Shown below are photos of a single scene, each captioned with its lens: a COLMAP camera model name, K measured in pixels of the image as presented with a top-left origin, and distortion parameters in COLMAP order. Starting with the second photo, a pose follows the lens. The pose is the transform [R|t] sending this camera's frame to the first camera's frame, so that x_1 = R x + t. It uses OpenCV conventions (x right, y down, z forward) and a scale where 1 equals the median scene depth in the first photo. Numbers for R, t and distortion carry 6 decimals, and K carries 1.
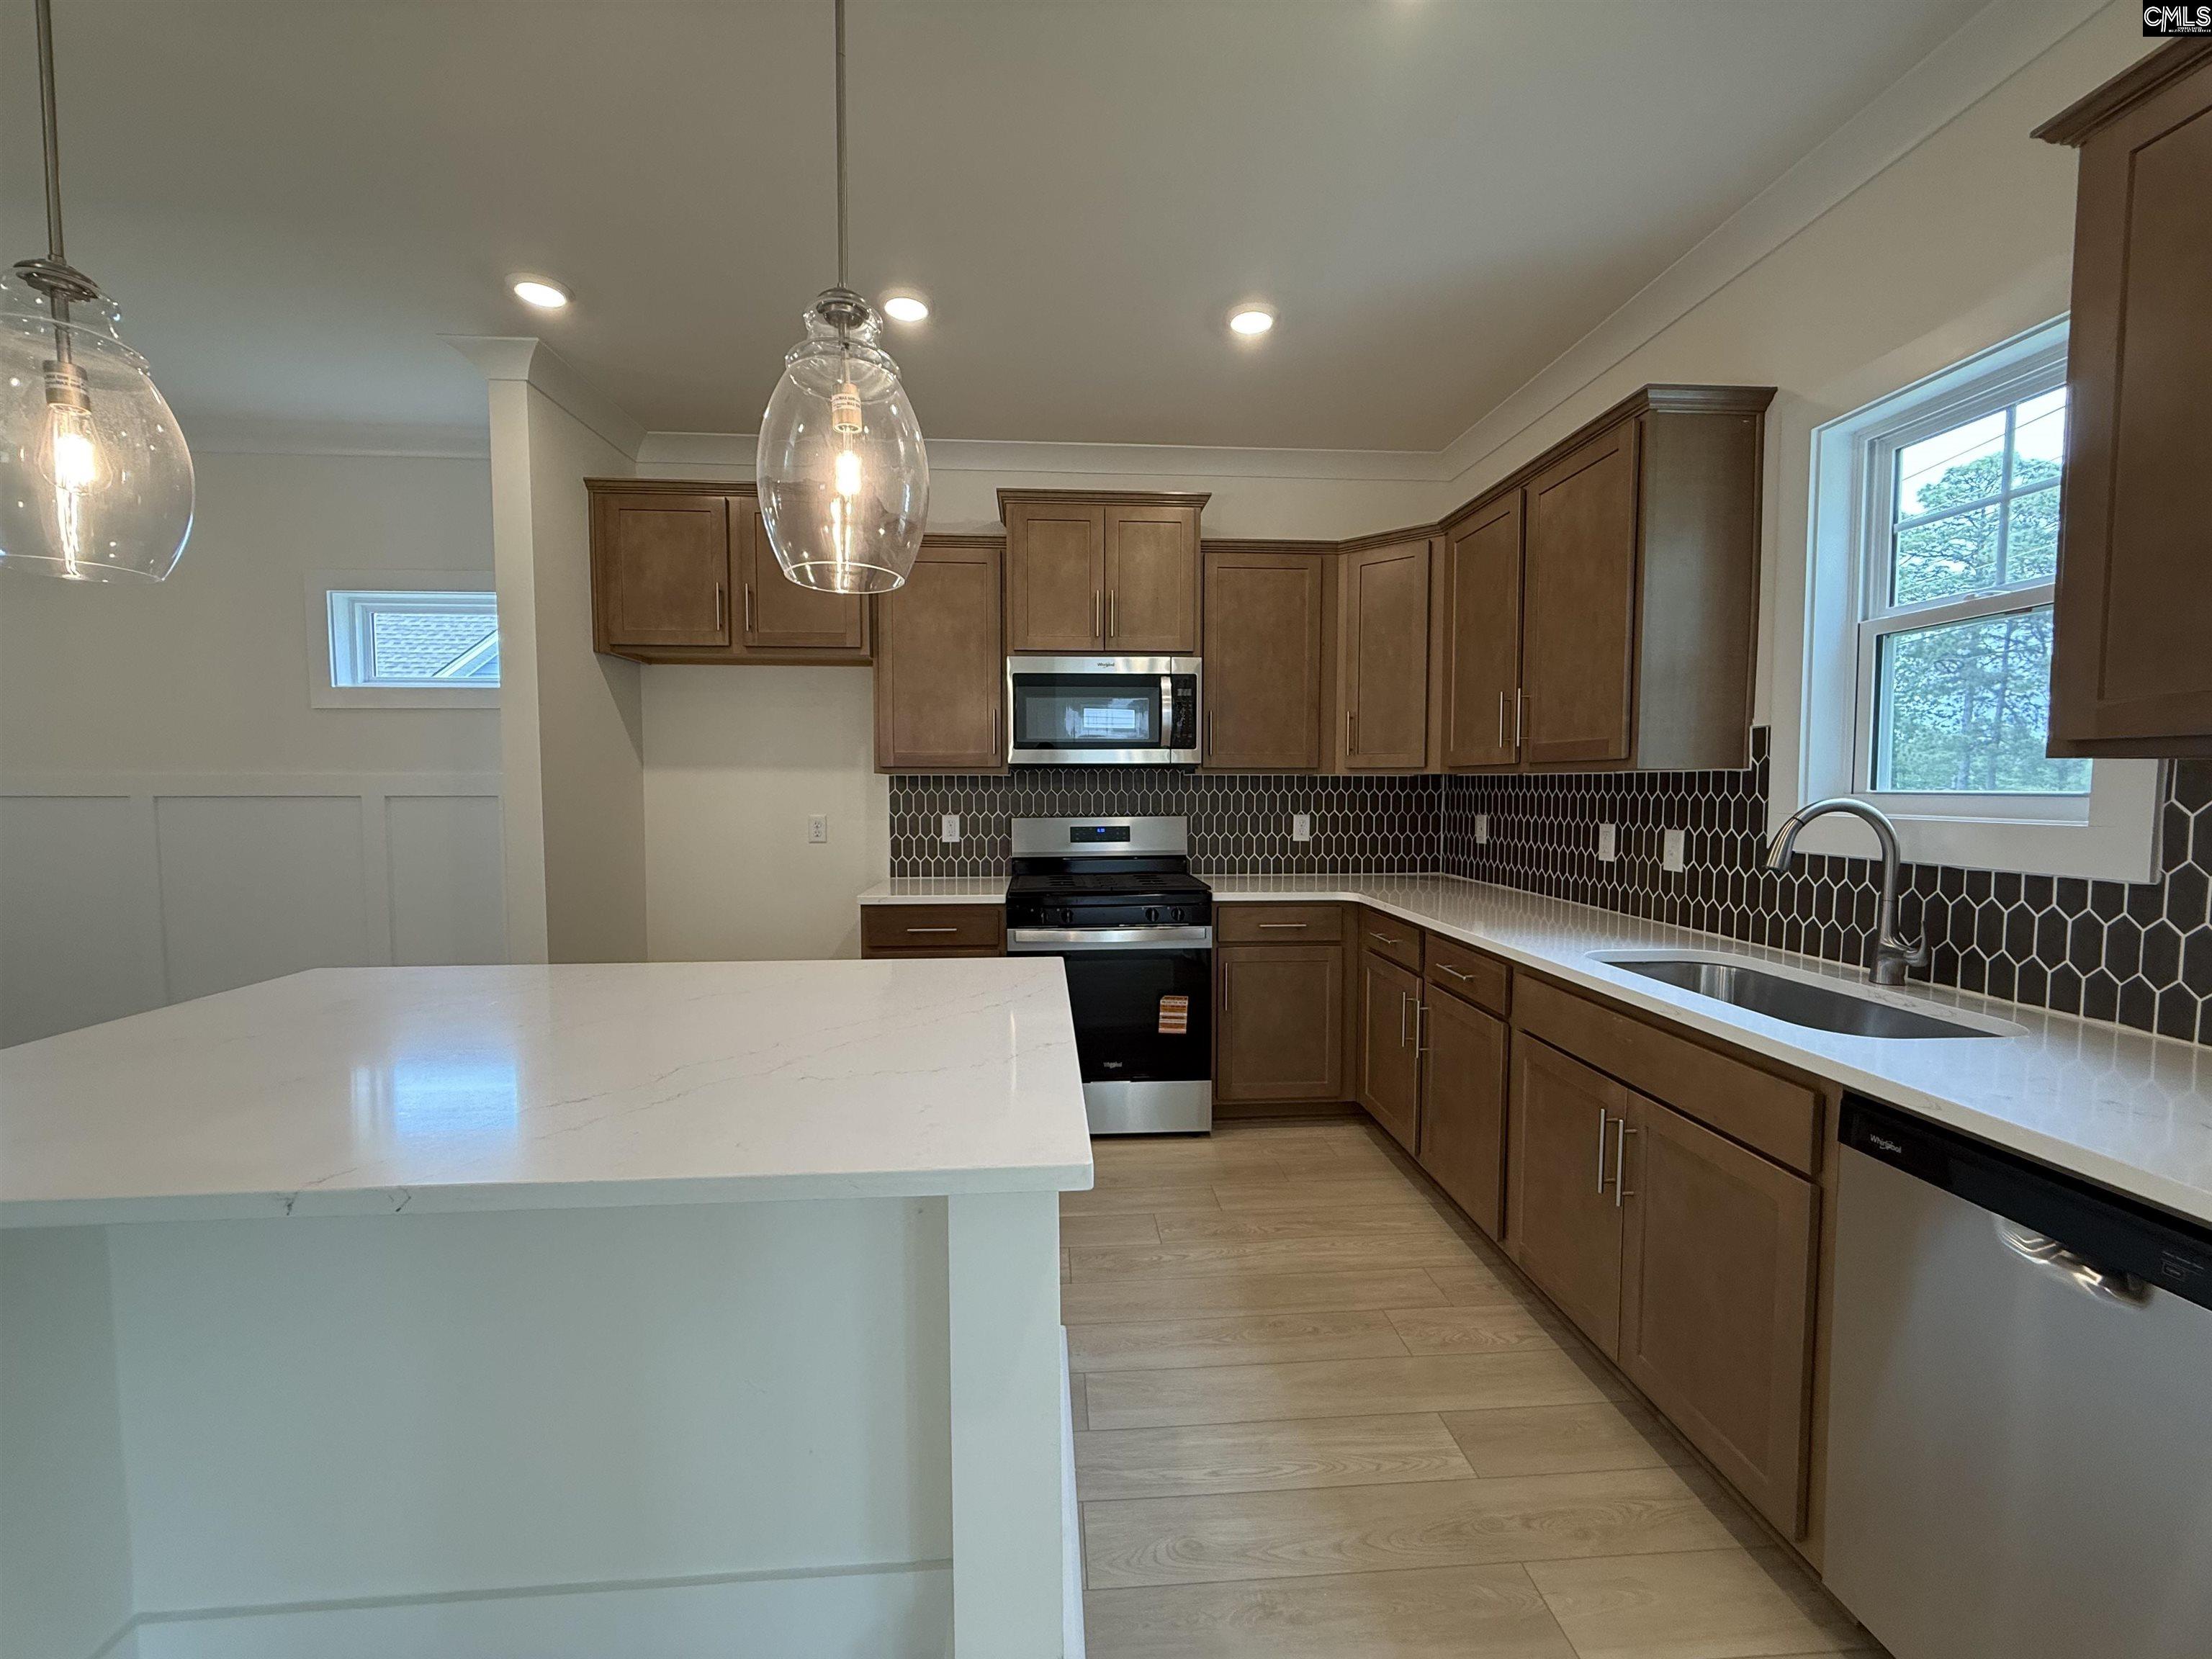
lens RADIAL K [[880.5, 0, 1103.2], [0, 880.5, 829.8], [0, 0, 1]] dist [-0.000487, 0.000275]
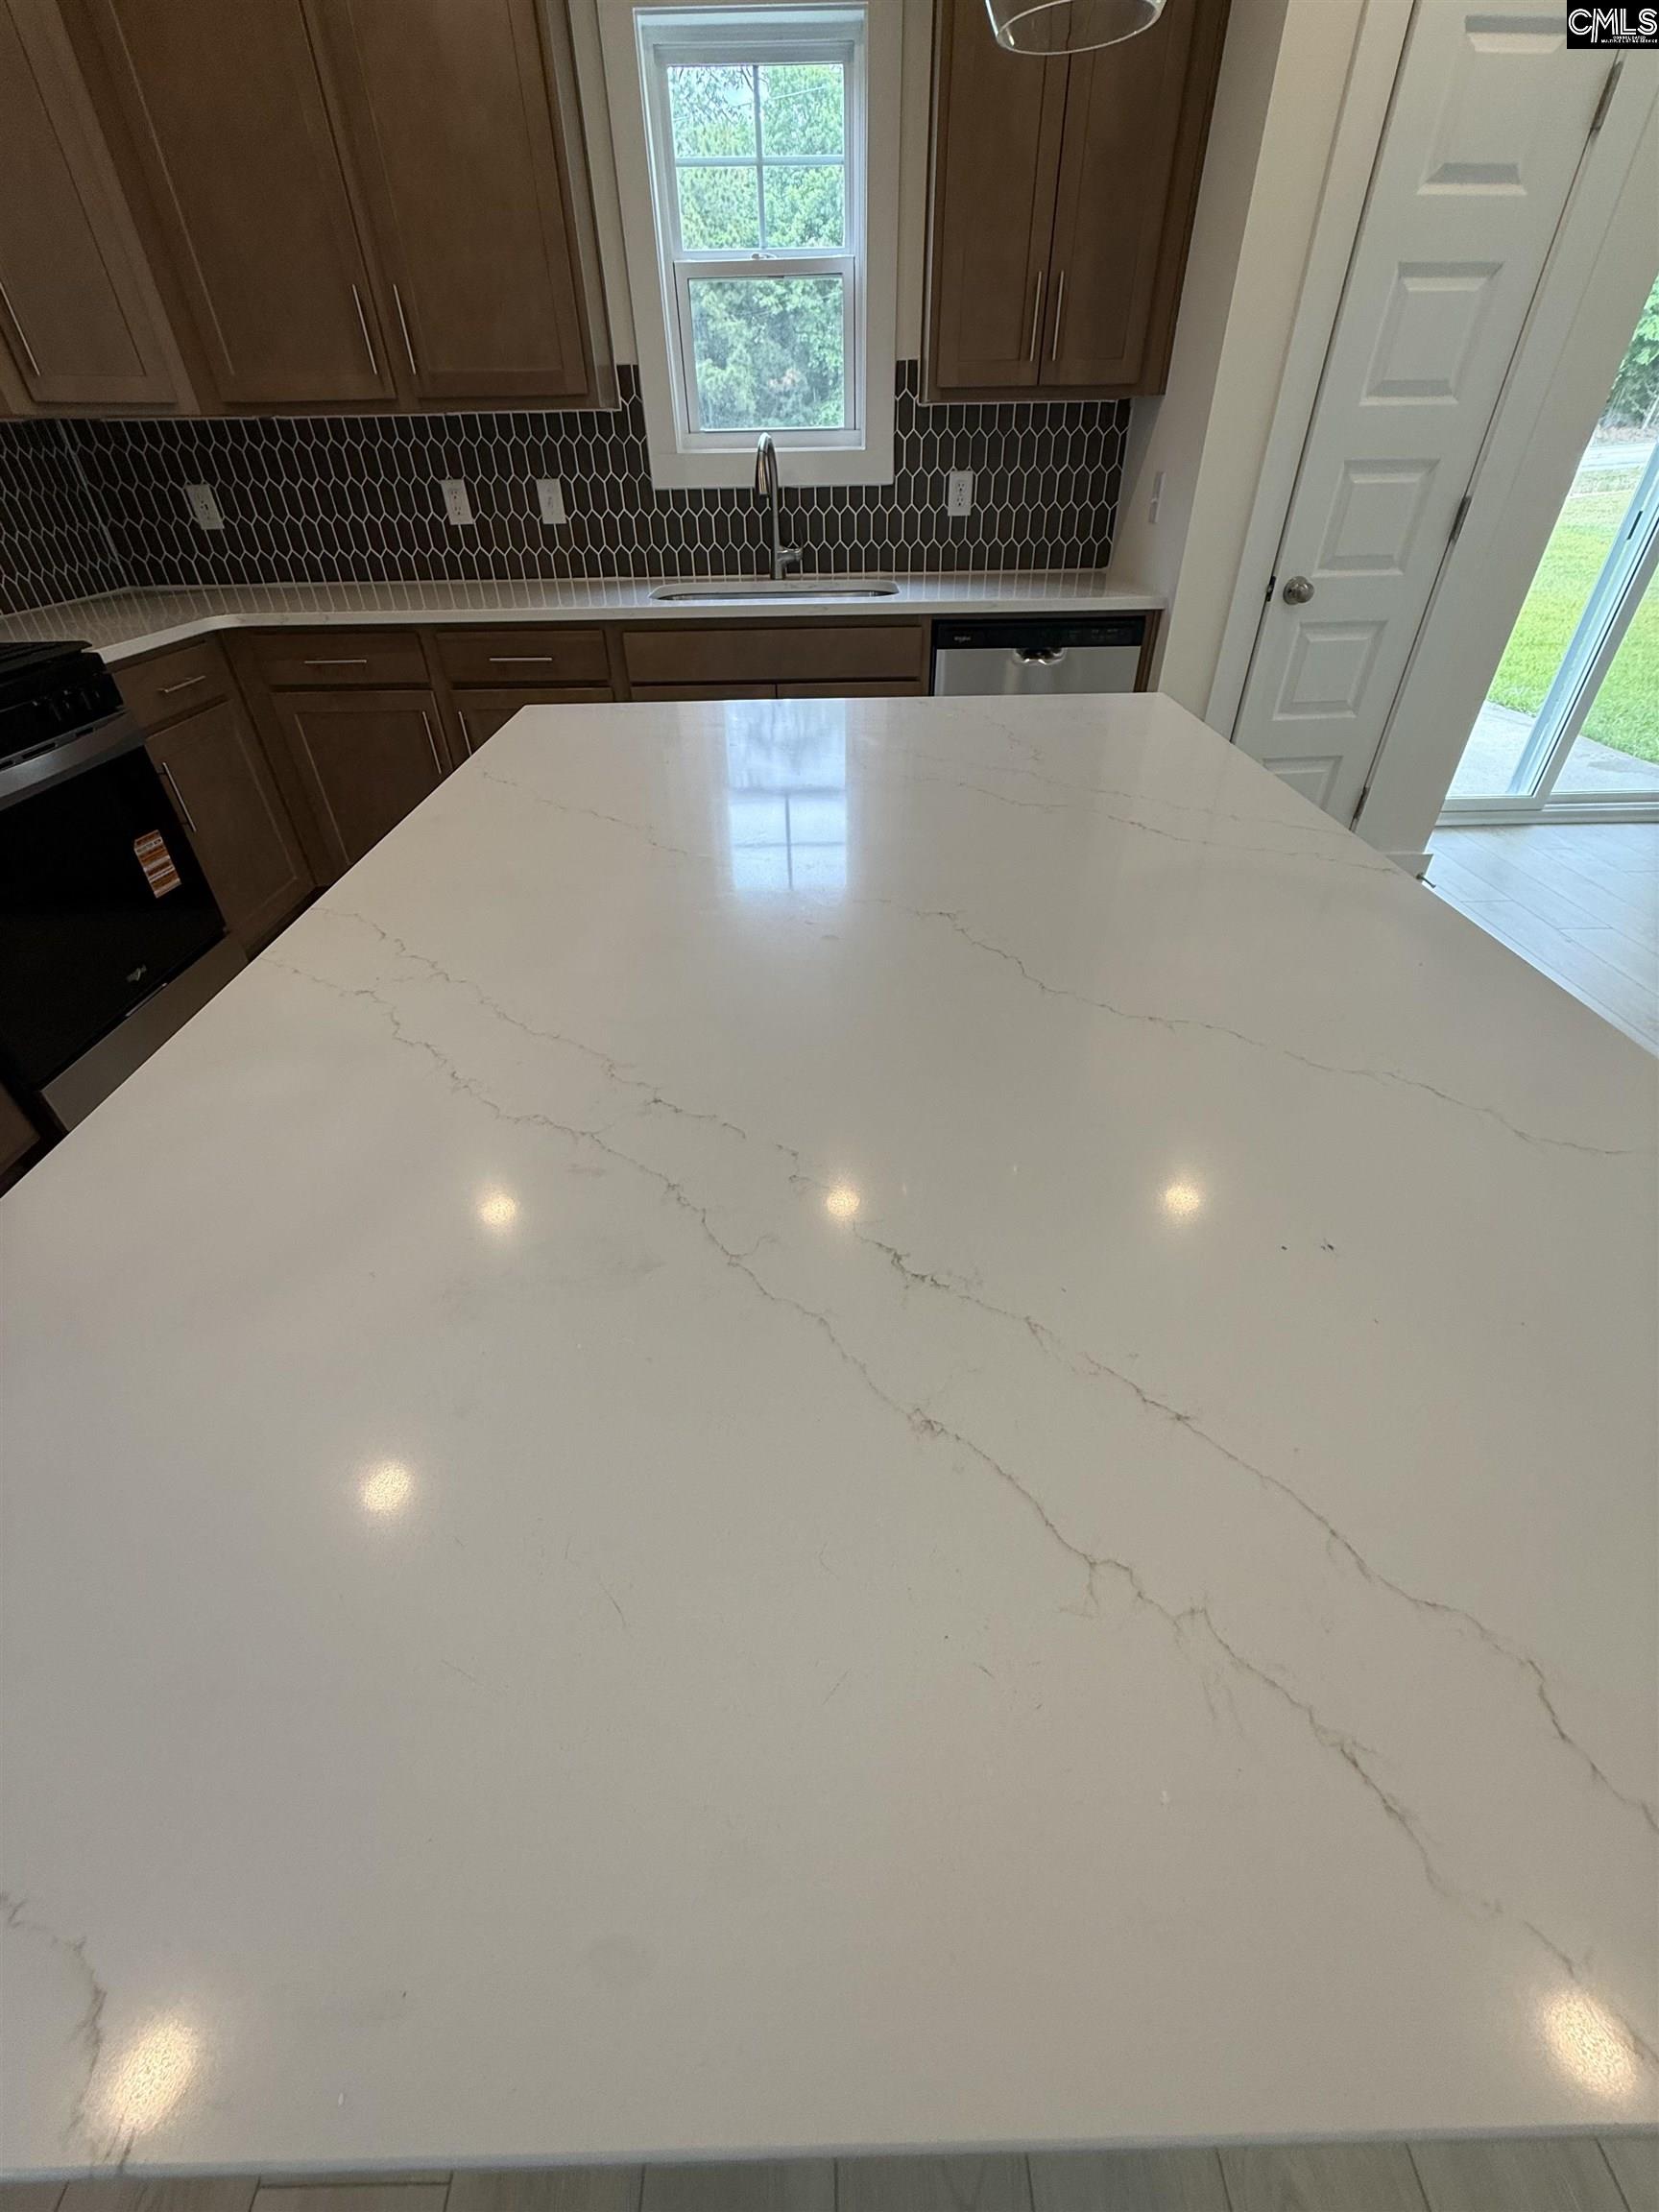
lens RADIAL K [[880.5, 0, 829.4], [0, 880.5, 1101.5], [0, 0, 1]] dist [-0.000487, 0.000275]
pose [[0.056818, -0.603397, 0.795414, -0.505536], [0.068550, 0.797179, 0.599839, -0.011517], [-0.996028, 0.020444, 0.086657, 0.416233]]
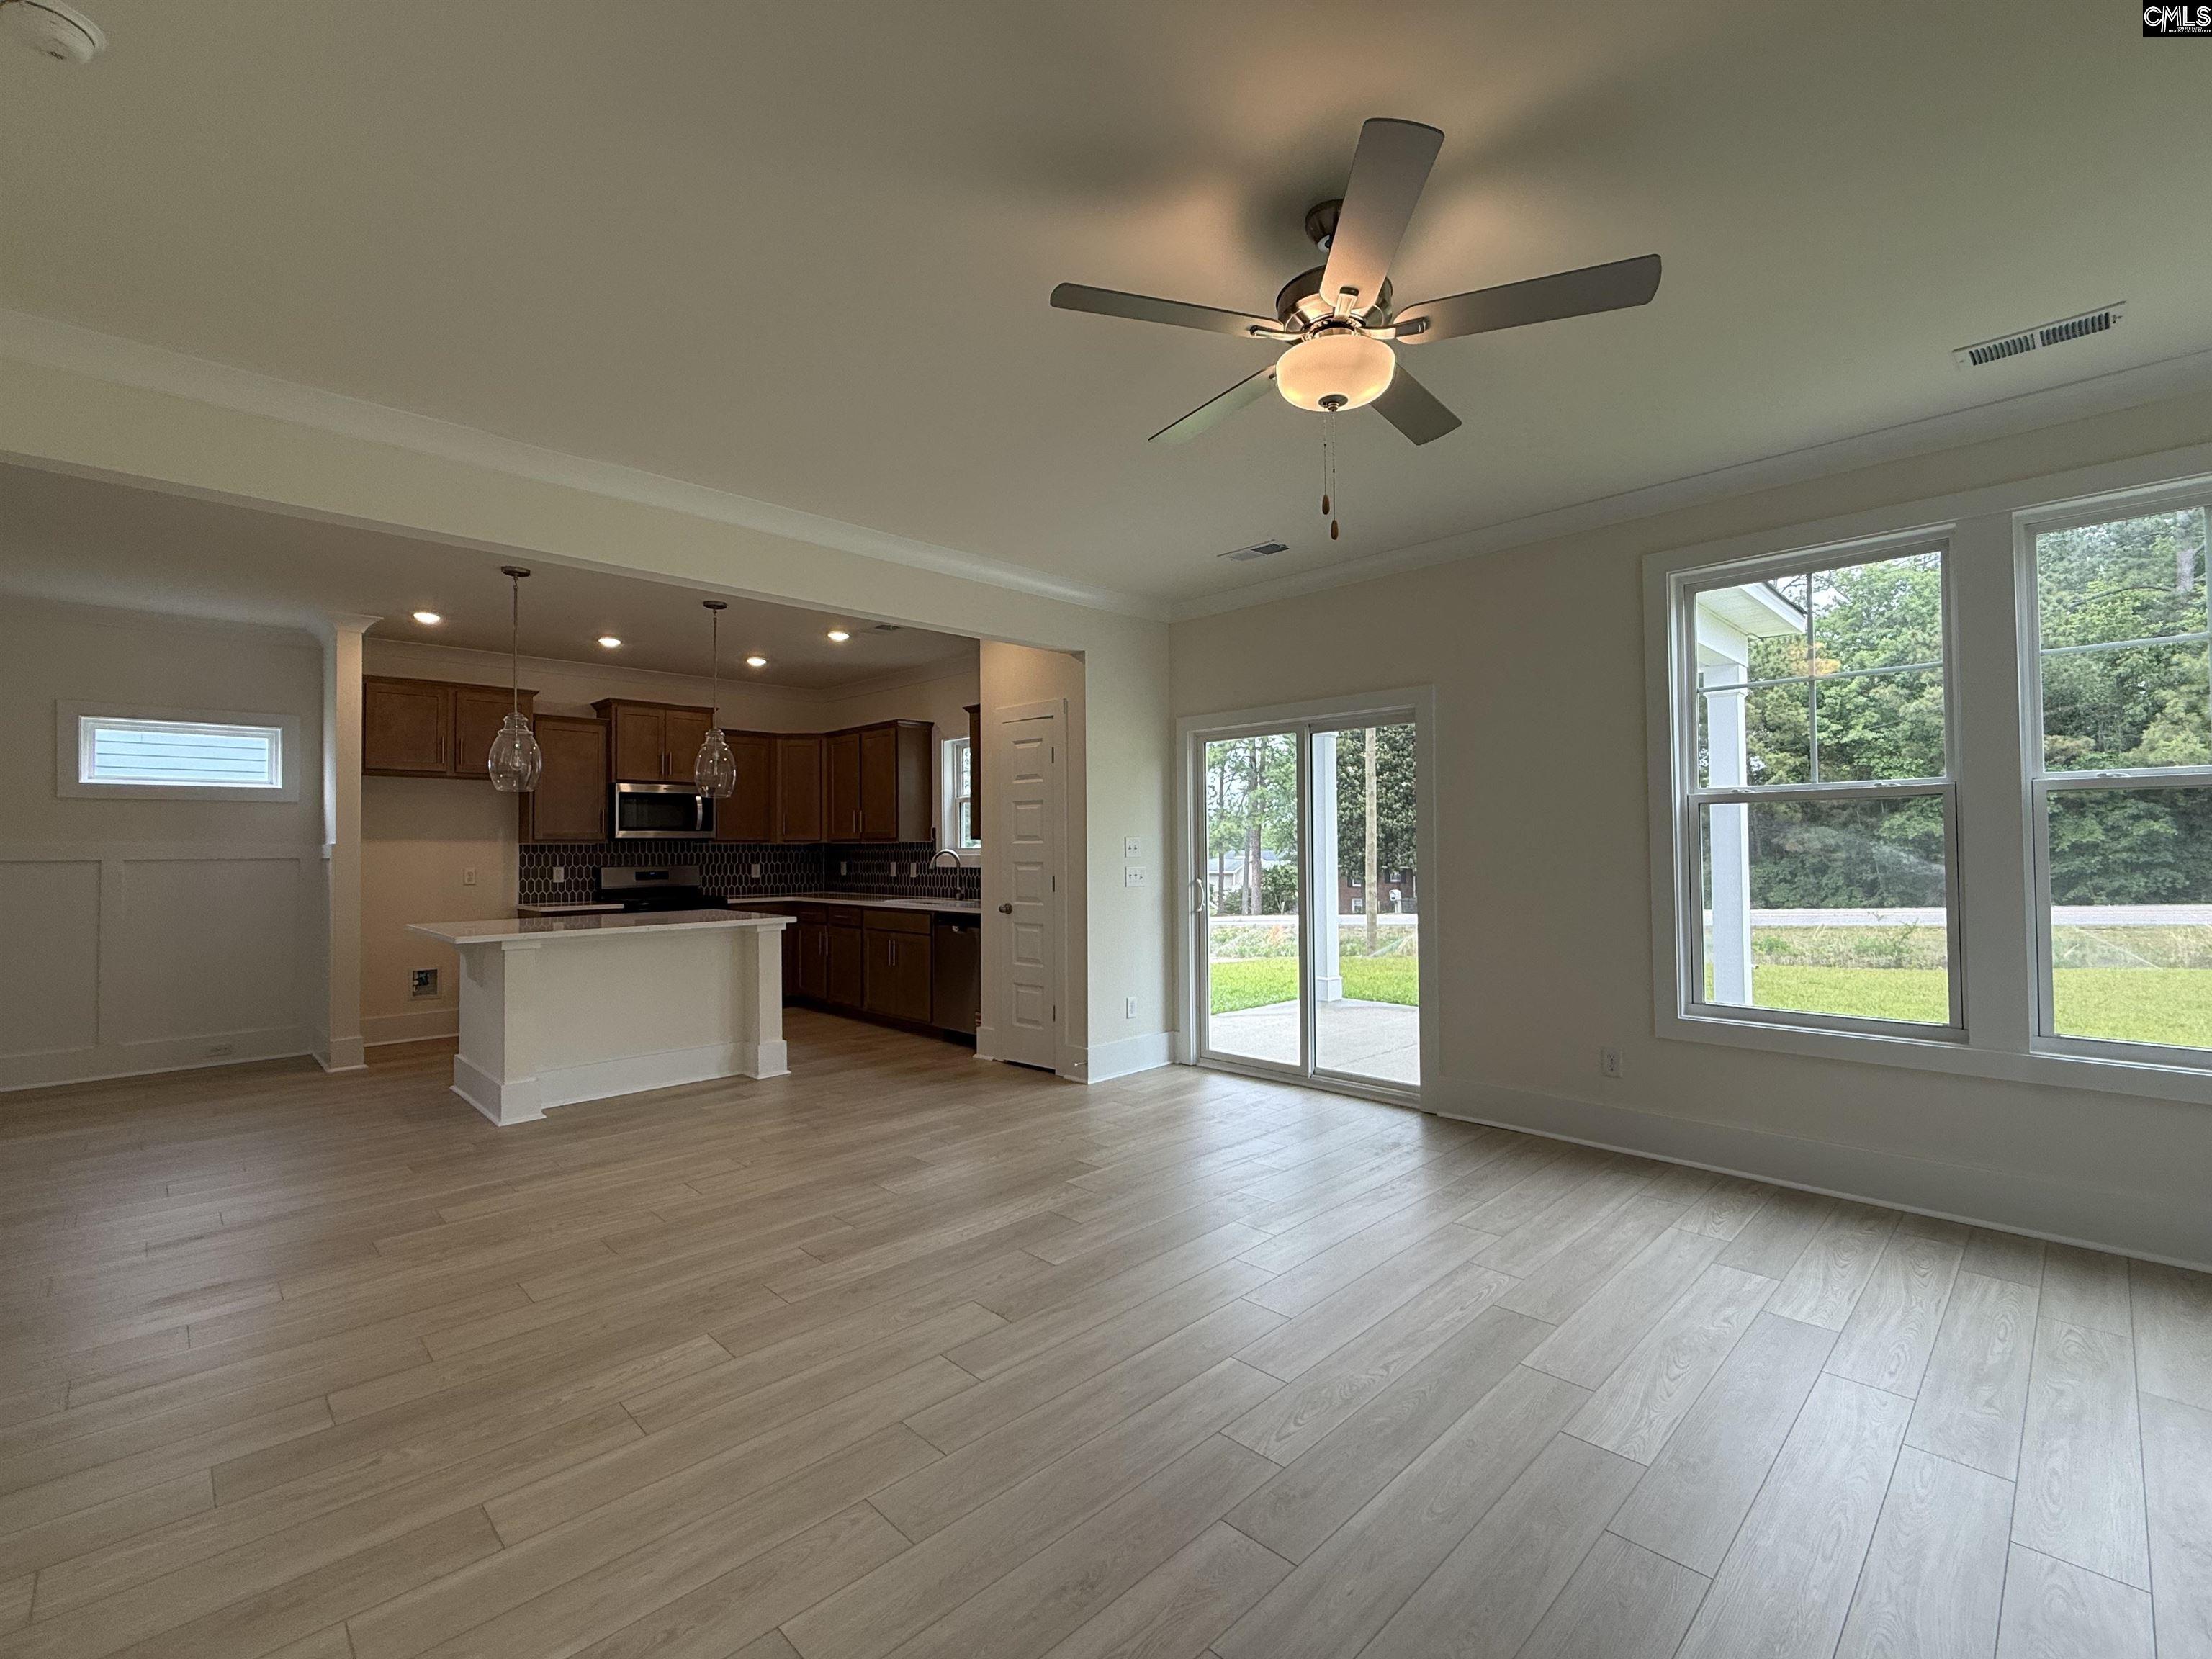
lens RADIAL K [[971.3, 0, 1100.9], [0, 971.3, 823.6], [0, 0, 1]] dist [0.000730, -0.000860]
pose [[0.762200, 0.010034, 0.647264, -0.671065], [0.043522, 0.996823, -0.066703, 0.080714], [-0.645877, 0.079011, 0.759342, -1.300631]]
